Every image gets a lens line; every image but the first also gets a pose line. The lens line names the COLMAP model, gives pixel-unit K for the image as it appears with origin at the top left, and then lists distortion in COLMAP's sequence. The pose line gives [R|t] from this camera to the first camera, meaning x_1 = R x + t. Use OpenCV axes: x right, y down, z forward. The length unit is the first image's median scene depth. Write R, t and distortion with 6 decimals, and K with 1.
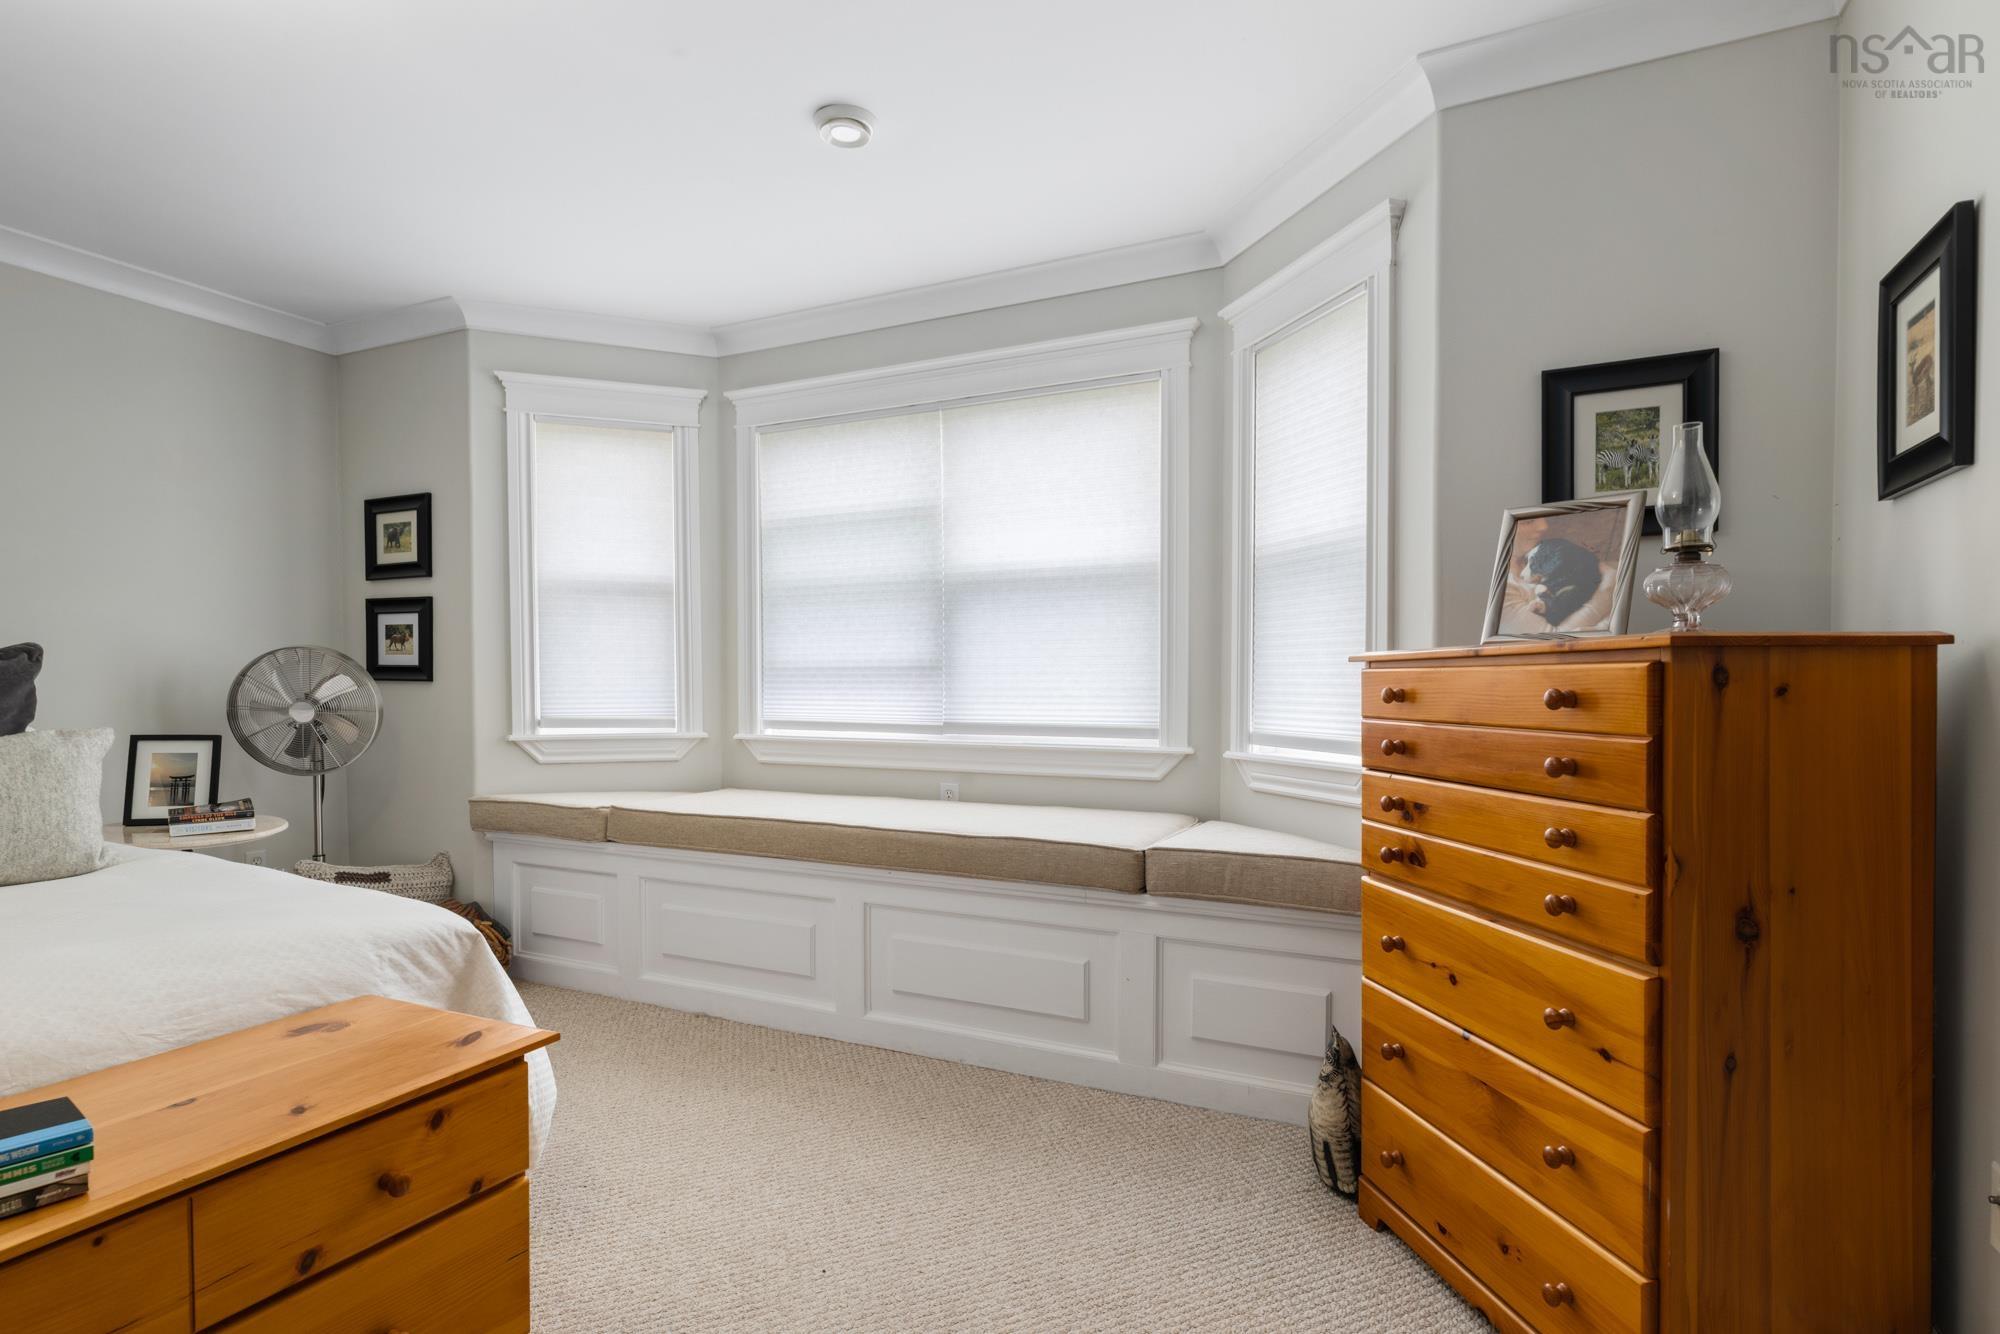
lens RADIAL K [[970.0, 0, 1003.7], [0, 970.0, 680.5], [0, 0, 1]] dist [0.000564, 0.000040]
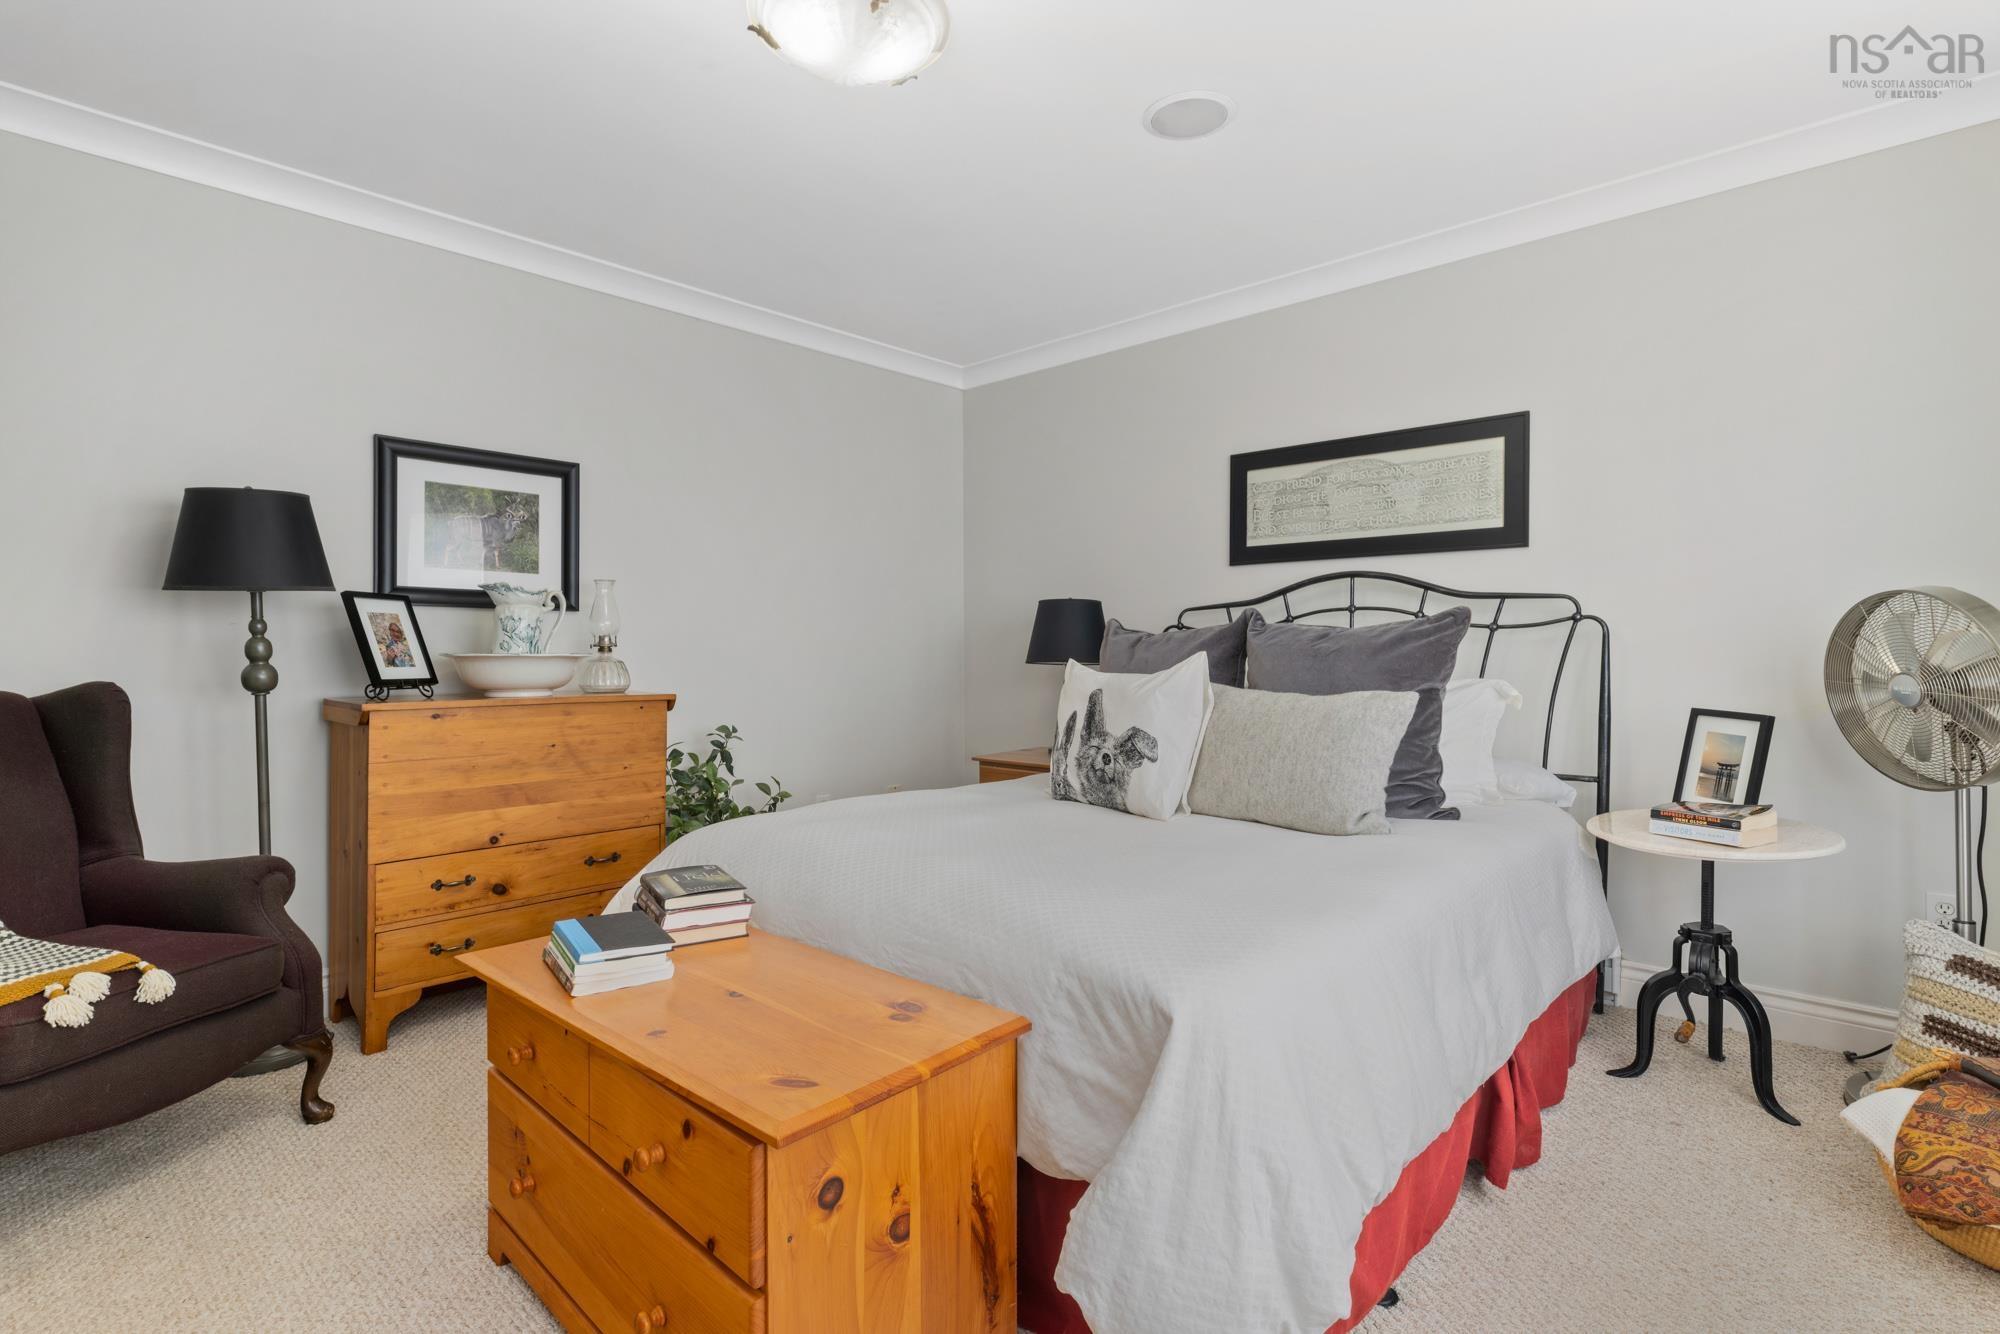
lens RADIAL K [[970.0, 0, 1001.6], [0, 970.0, 660.4], [0, 0, 1]] dist [0.000564, 0.000040]
pose [[-0.300394, 0.009584, -0.953767, 0.079726], [0.004089, 0.999953, 0.008760, 0.005771], [0.953807, -0.001268, -0.300419, 0.686899]]
